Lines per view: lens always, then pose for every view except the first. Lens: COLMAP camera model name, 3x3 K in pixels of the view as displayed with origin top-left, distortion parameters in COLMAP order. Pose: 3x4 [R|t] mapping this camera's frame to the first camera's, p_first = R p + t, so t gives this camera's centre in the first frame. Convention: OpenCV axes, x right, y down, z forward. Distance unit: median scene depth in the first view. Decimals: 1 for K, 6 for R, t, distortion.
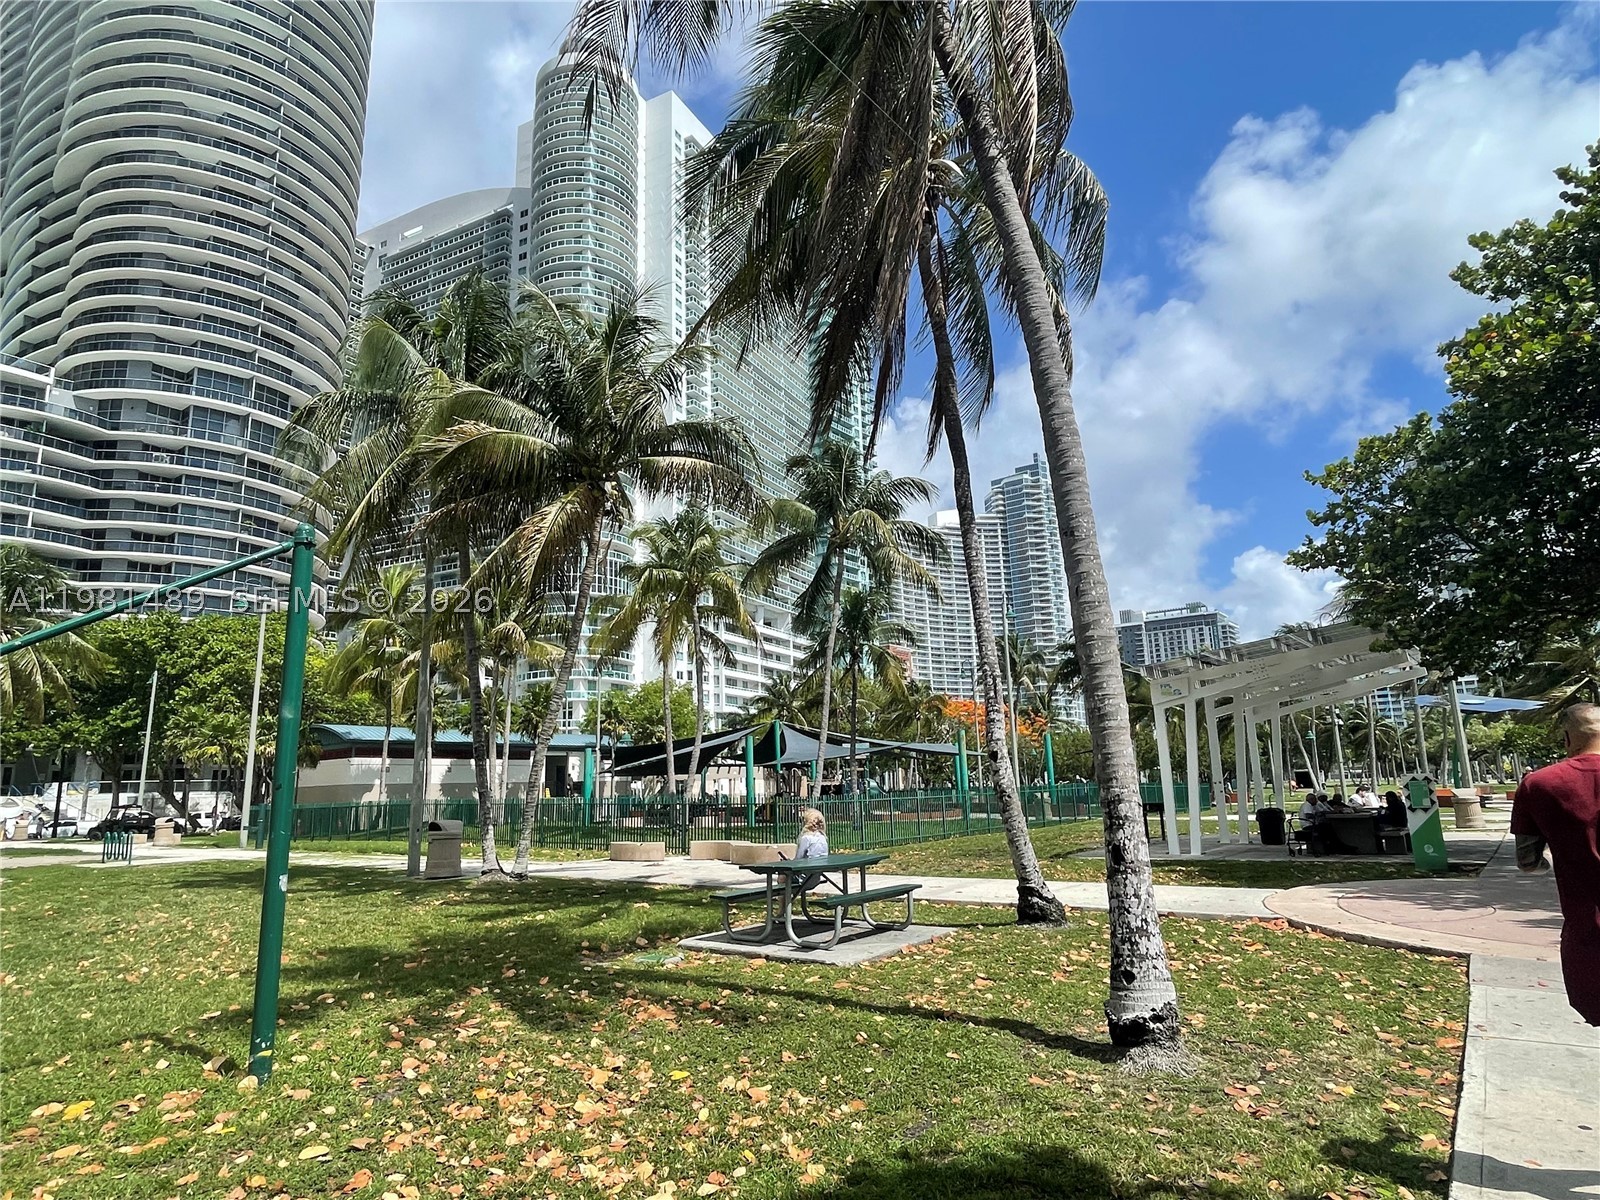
lens RADIAL K [[945.2, 0, 800.0], [0, 945.2, 600.0], [0, 0, 1]] dist [-0.004312, -0.001881]
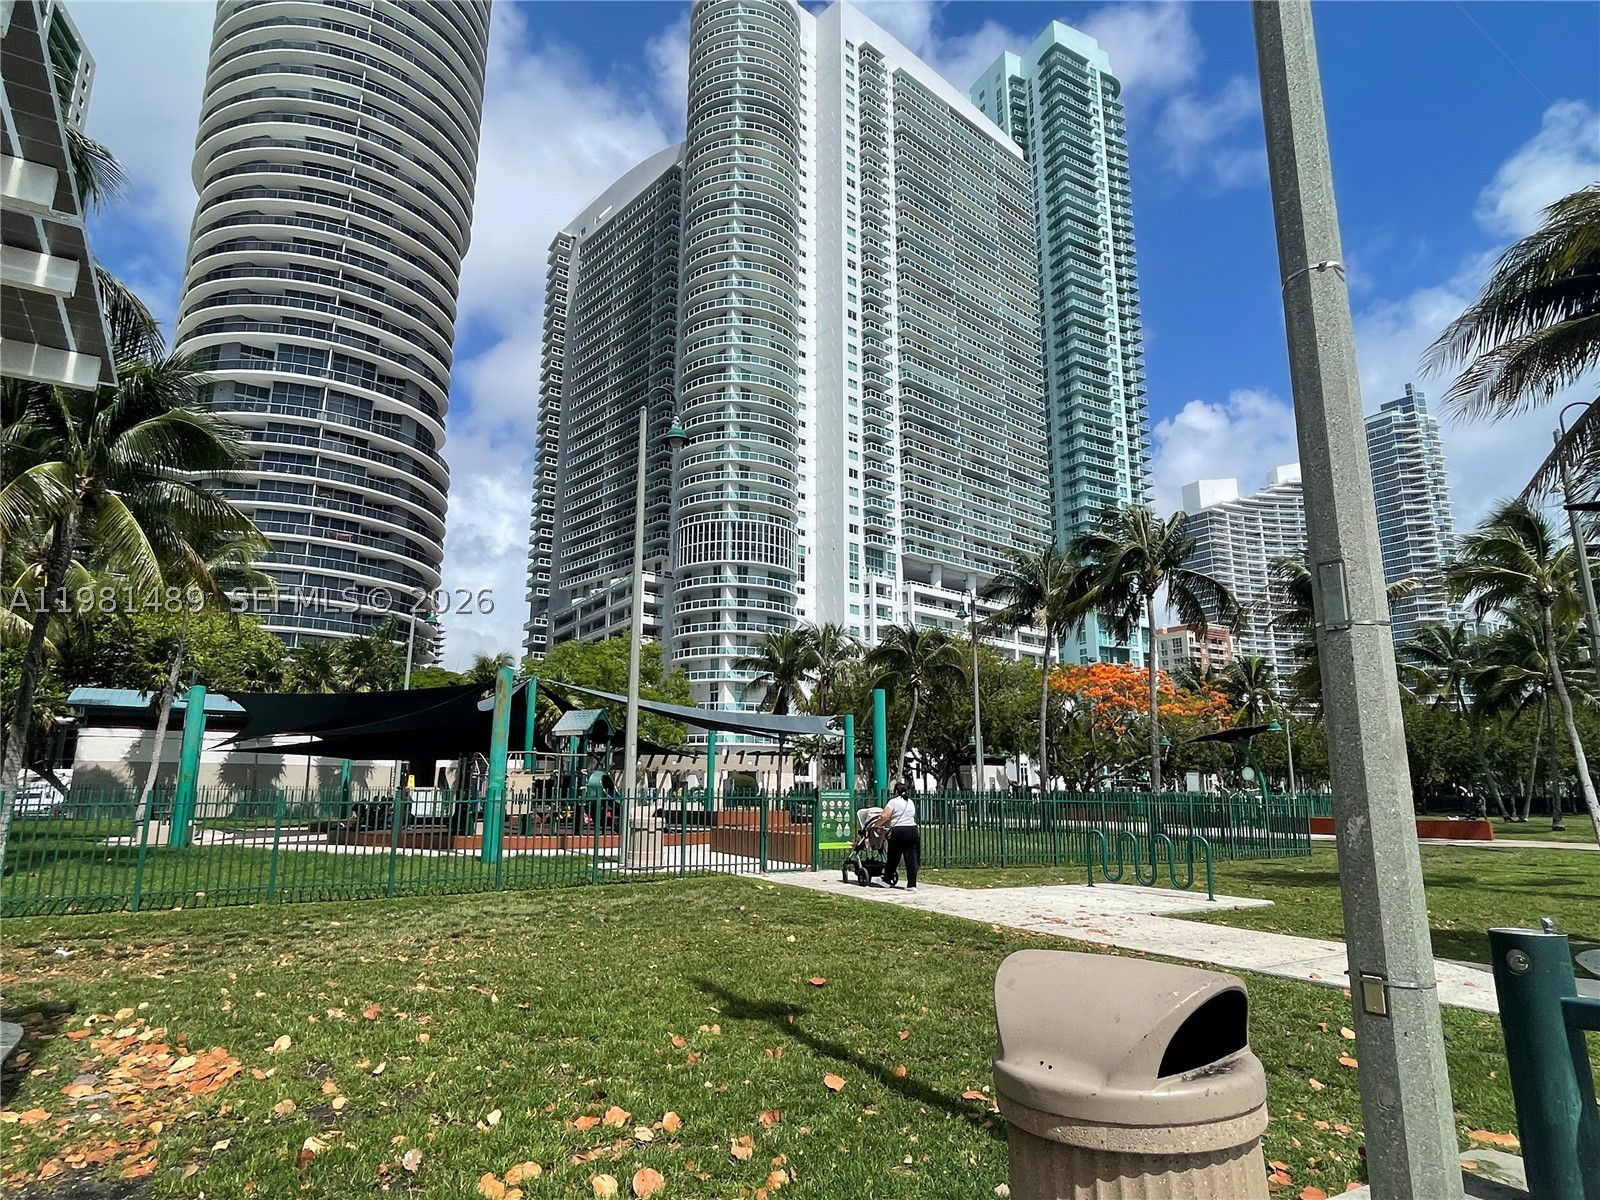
lens RADIAL K [[945.2, 0, 800.0], [0, 945.2, 600.0], [0, 0, 1]] dist [-0.004312, -0.001881]
pose [[0.932550, -0.040099, -0.358808, 0.128043], [0.041909, 0.999118, -0.002736, 0.028740], [0.358601, -0.012486, 0.933407, 0.158168]]
